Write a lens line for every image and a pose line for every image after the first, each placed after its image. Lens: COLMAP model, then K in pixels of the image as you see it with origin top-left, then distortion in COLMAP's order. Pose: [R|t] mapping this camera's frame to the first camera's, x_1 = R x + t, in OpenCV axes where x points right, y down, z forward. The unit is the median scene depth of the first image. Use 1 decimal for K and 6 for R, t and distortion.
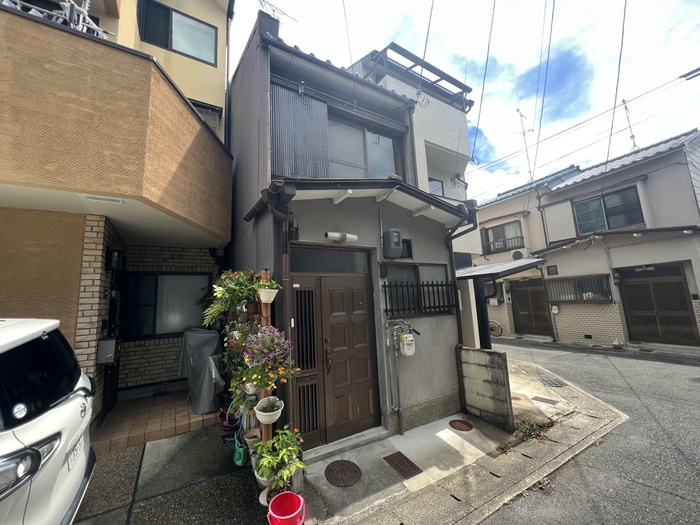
lens RADIAL K [[280.4, 0, 348.1], [0, 280.4, 261.5], [0, 0, 1]] dist [-0.001336, -0.000151]
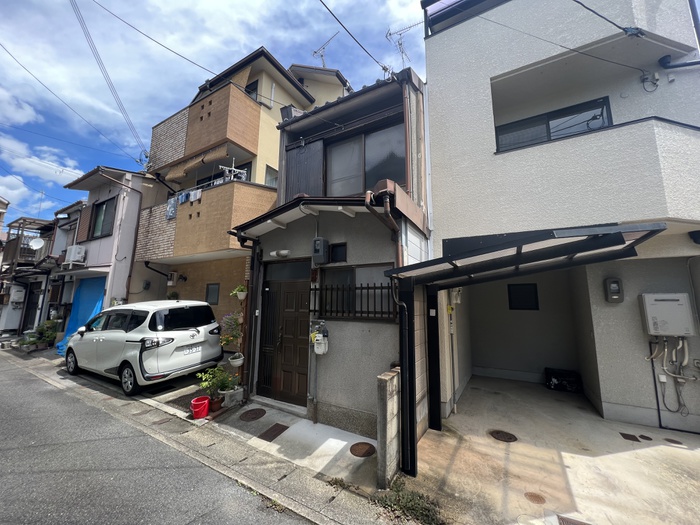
lens RADIAL K [[280.4, 0, 348.3], [0, 280.4, 259.5], [0, 0, 1]] dist [-0.001336, -0.000151]
pose [[0.472151, -0.086655, -0.877248, 1.369313], [0.089749, 0.994711, -0.049953, 0.041557], [0.876937, -0.055147, 0.477431, 0.660111]]
